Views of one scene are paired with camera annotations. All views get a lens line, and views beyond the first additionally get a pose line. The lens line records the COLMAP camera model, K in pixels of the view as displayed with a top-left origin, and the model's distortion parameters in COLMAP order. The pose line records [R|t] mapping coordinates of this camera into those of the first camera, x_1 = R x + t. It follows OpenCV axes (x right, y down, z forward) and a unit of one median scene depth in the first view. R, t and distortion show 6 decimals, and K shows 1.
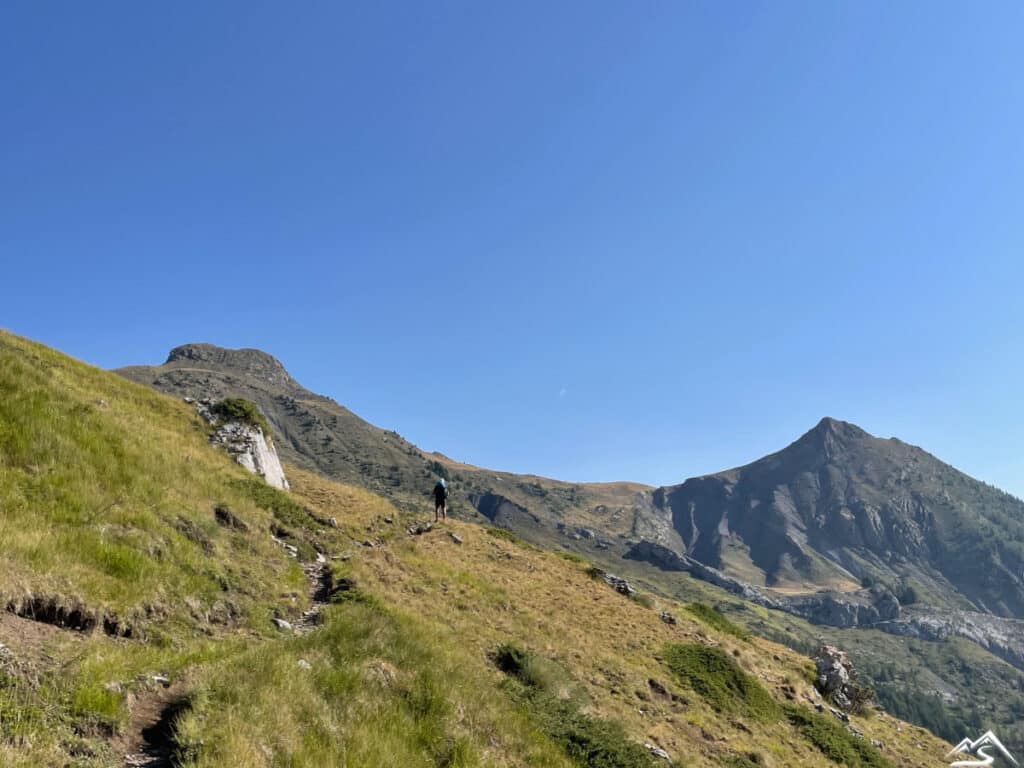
lens RADIAL K [[1108.2, 0, 516.1], [0, 1108.2, 381.6], [0, 0, 1]] dist [0.023219, 0.000000]
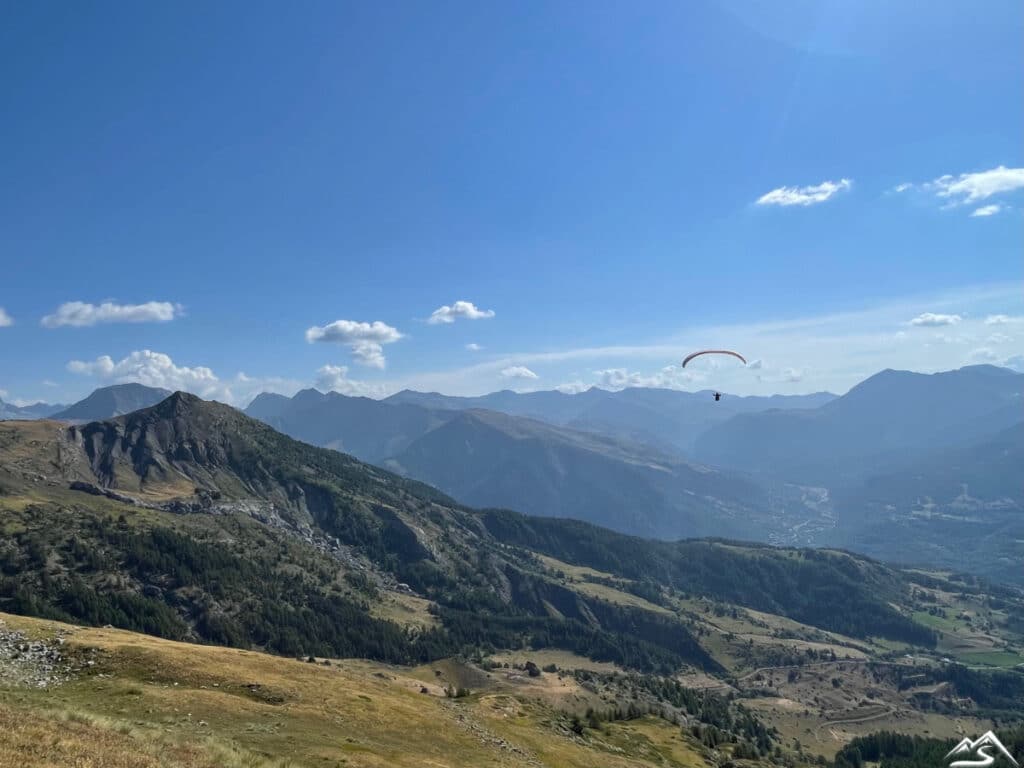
lens RADIAL K [[735.3, 0, 515.7], [0, 735.3, 388.8], [0, 0, 1]] dist [0.001181, -0.006715]
pose [[0.751546, 0.008066, 0.659631, -0.120177], [-0.104483, 0.988759, 0.106952, -0.176316], [-0.651354, -0.149299, 0.743941, -0.320033]]
